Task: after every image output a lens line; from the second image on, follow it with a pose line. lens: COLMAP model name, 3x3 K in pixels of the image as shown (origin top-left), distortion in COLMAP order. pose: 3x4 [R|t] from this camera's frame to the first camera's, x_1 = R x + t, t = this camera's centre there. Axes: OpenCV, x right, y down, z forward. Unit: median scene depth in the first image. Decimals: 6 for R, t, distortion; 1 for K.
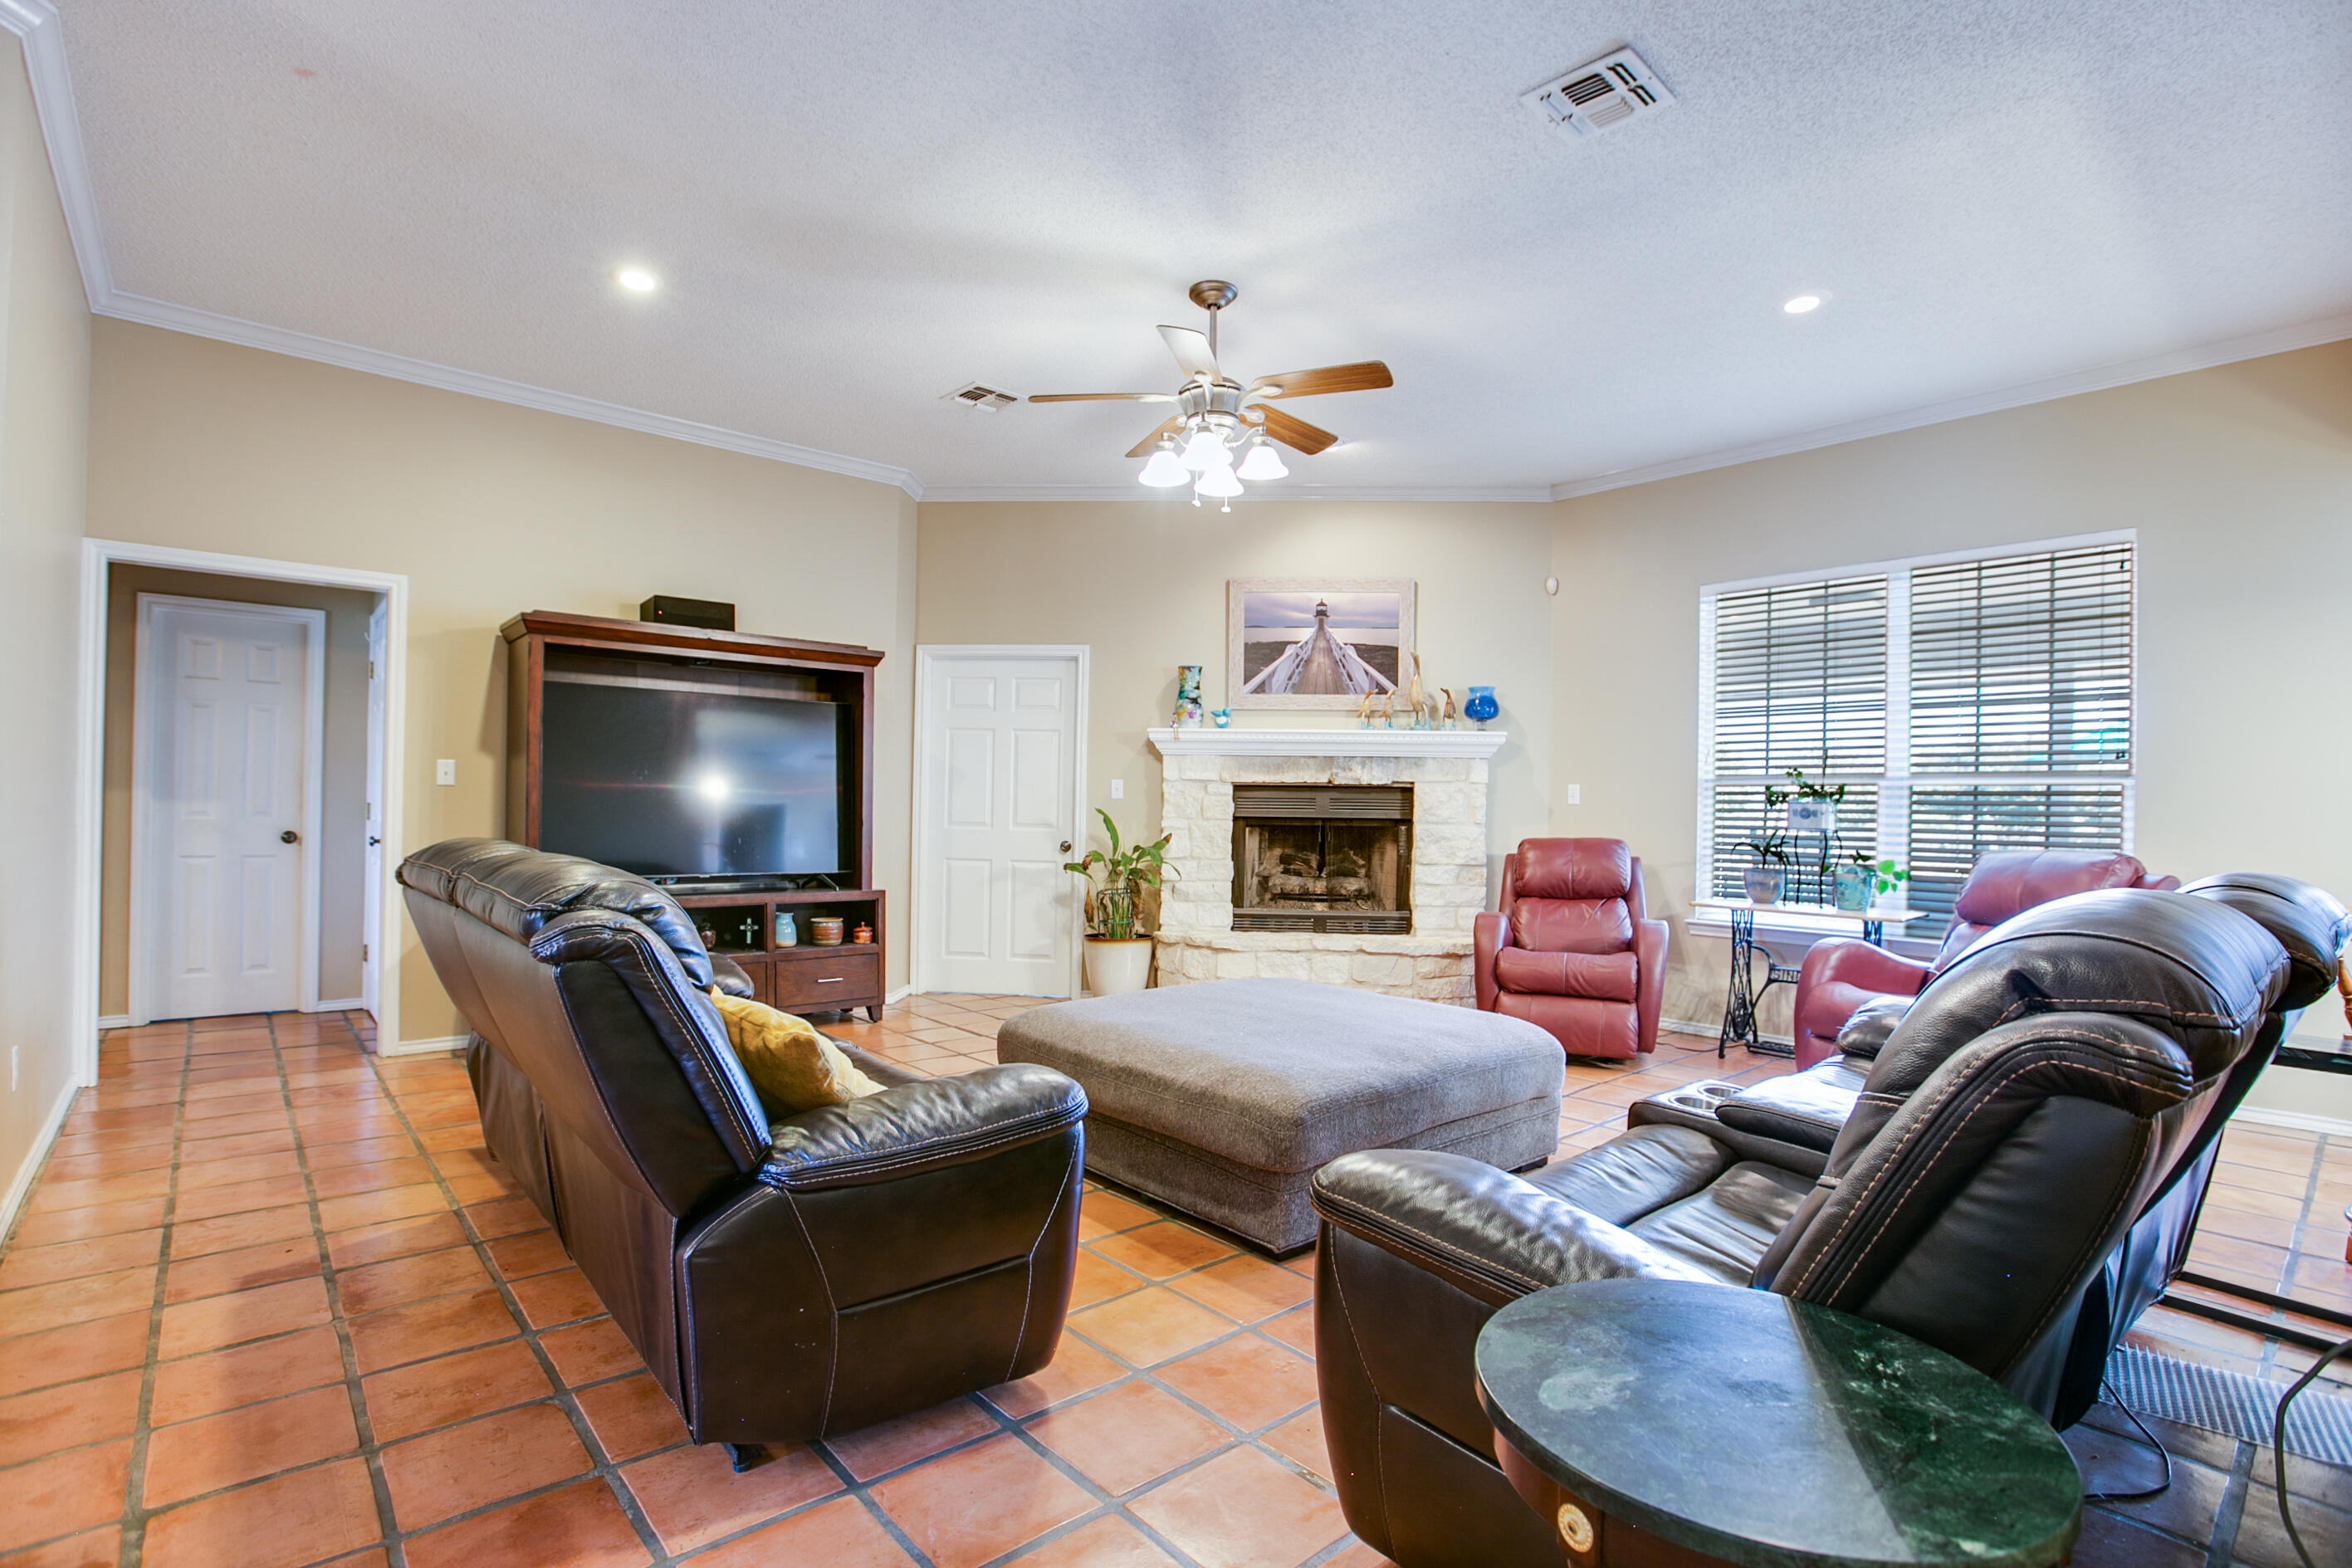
lens RADIAL K [[1100.1, 0, 1186.0], [0, 1100.1, 790.7], [0, 0, 1]] dist [-0.041518, 0.010976]
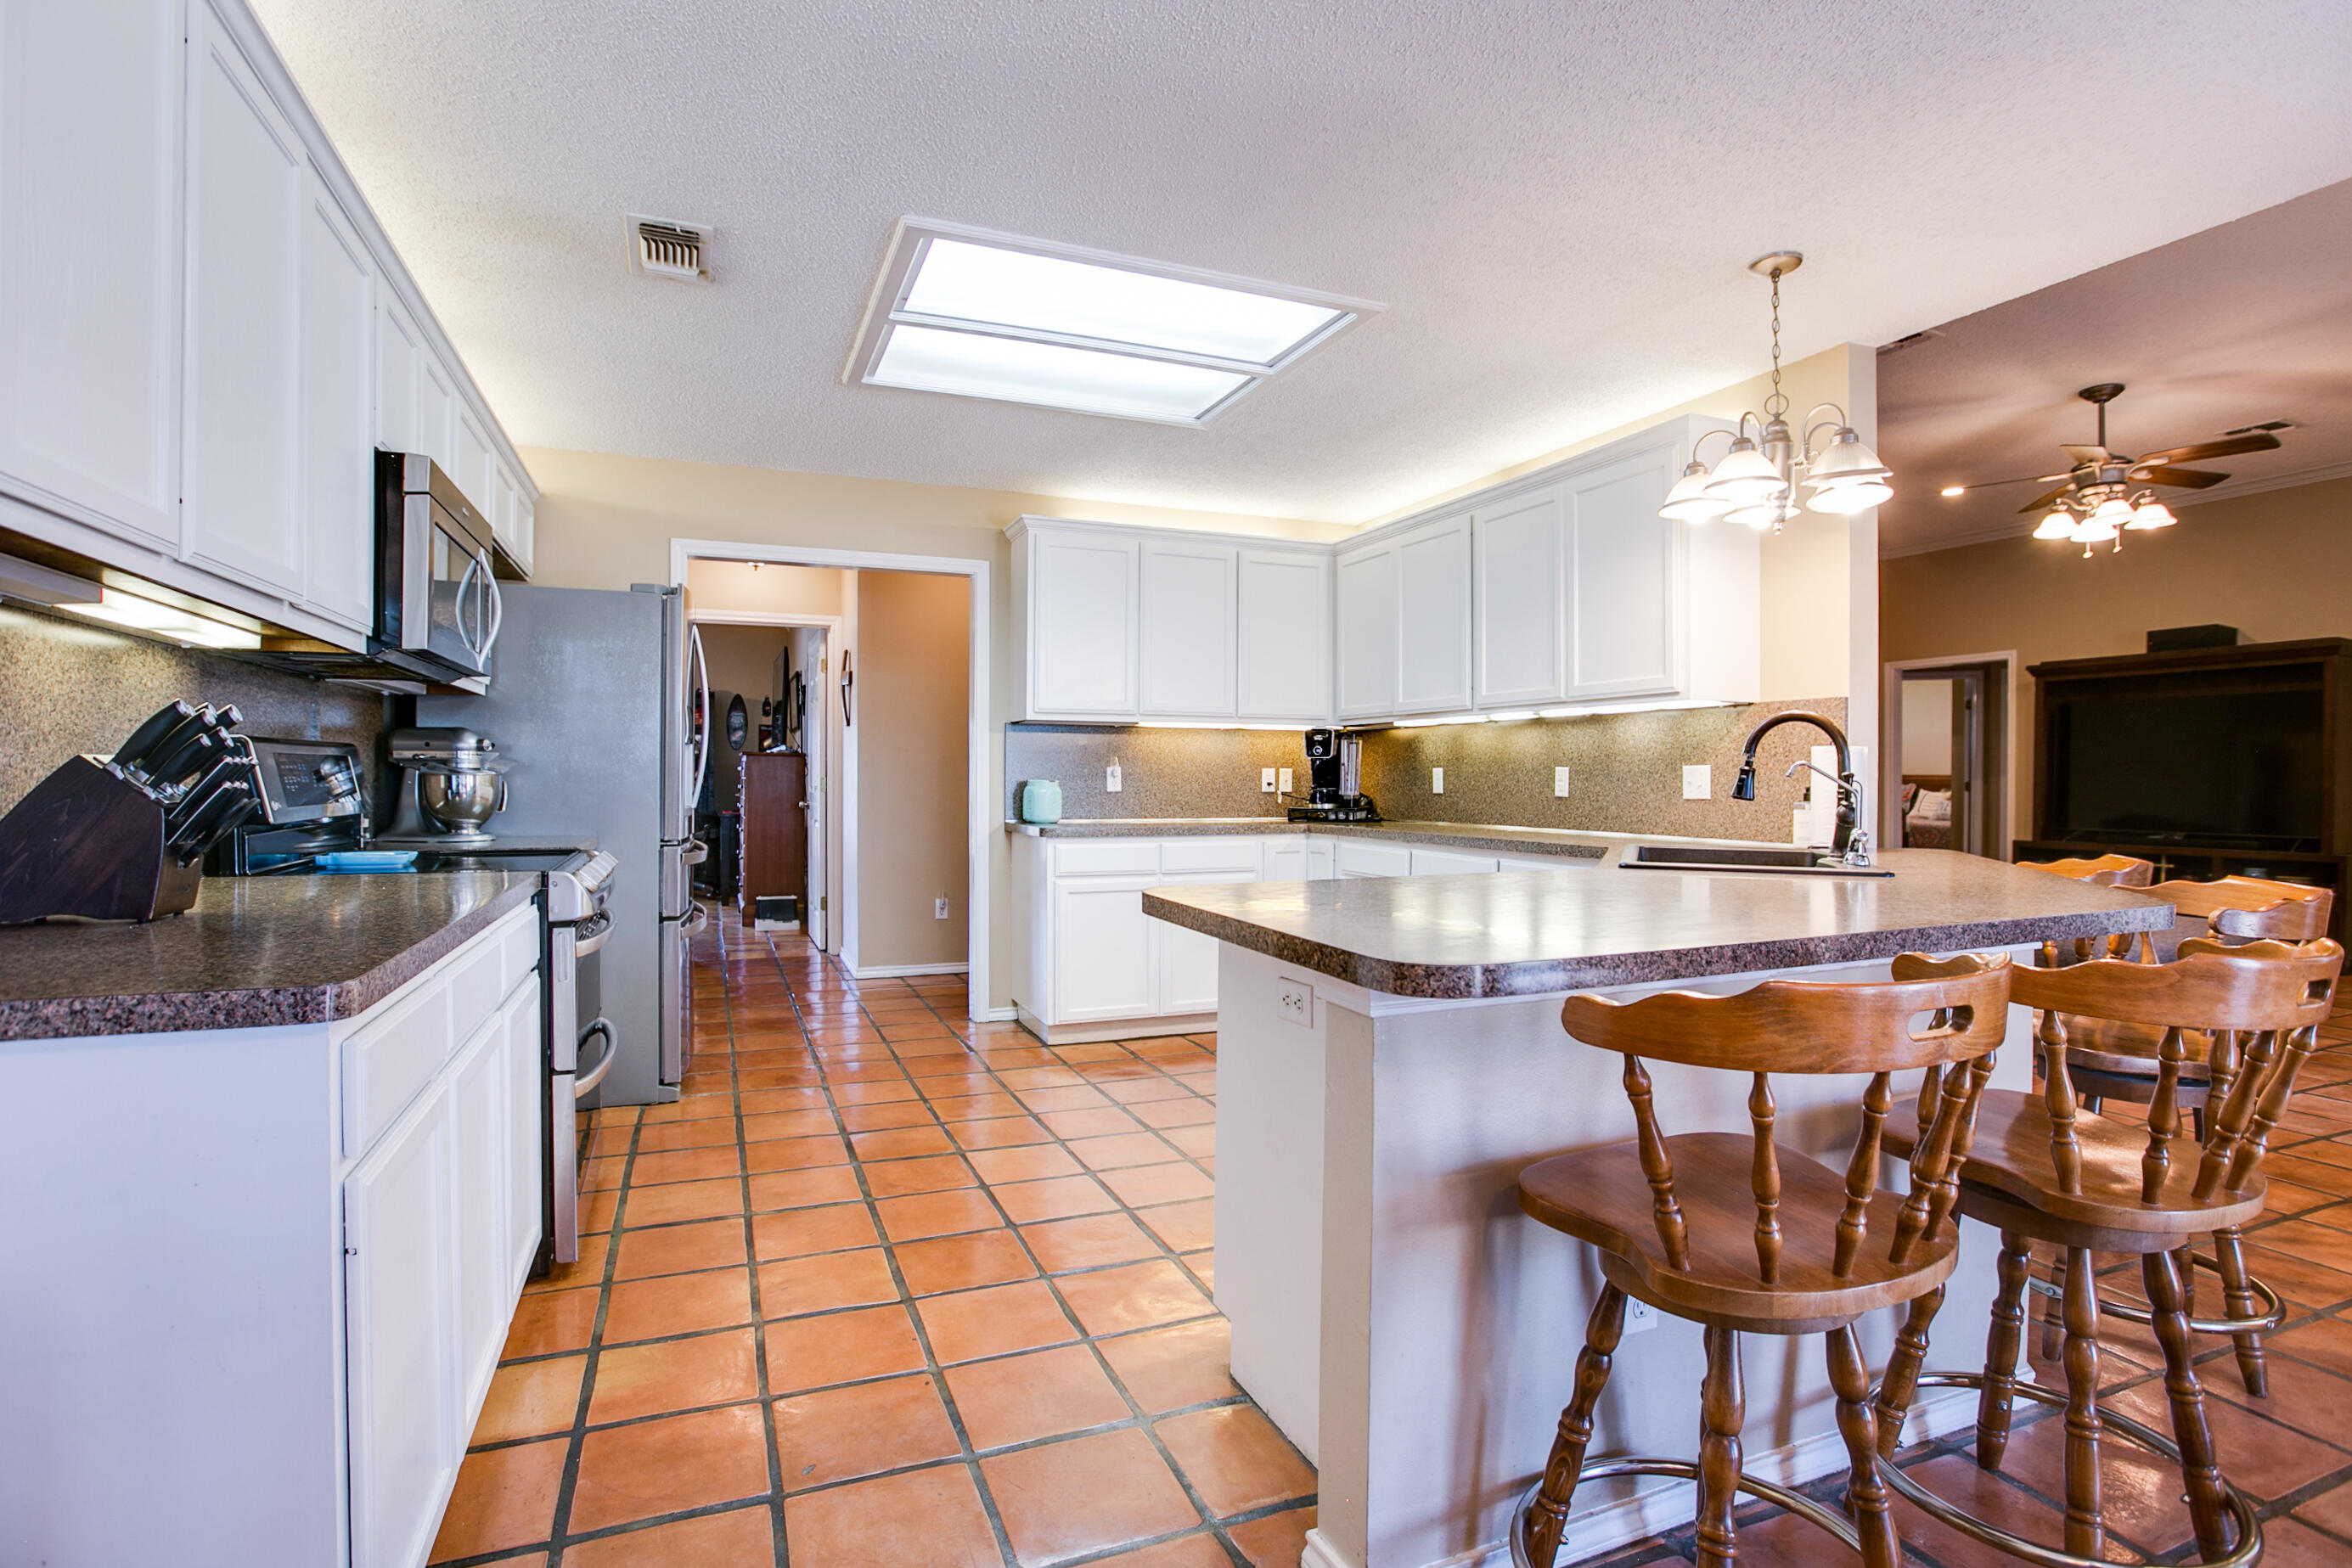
lens RADIAL K [[1100.1, 0, 1199.9], [0, 1100.1, 786.6], [0, 0, 1]] dist [-0.041518, 0.010976]
pose [[-0.310341, -0.006298, -0.950605, 1.205099], [0.000759, 0.999976, -0.006873, 0.031679], [0.950625, -0.002854, -0.310329, 0.258610]]
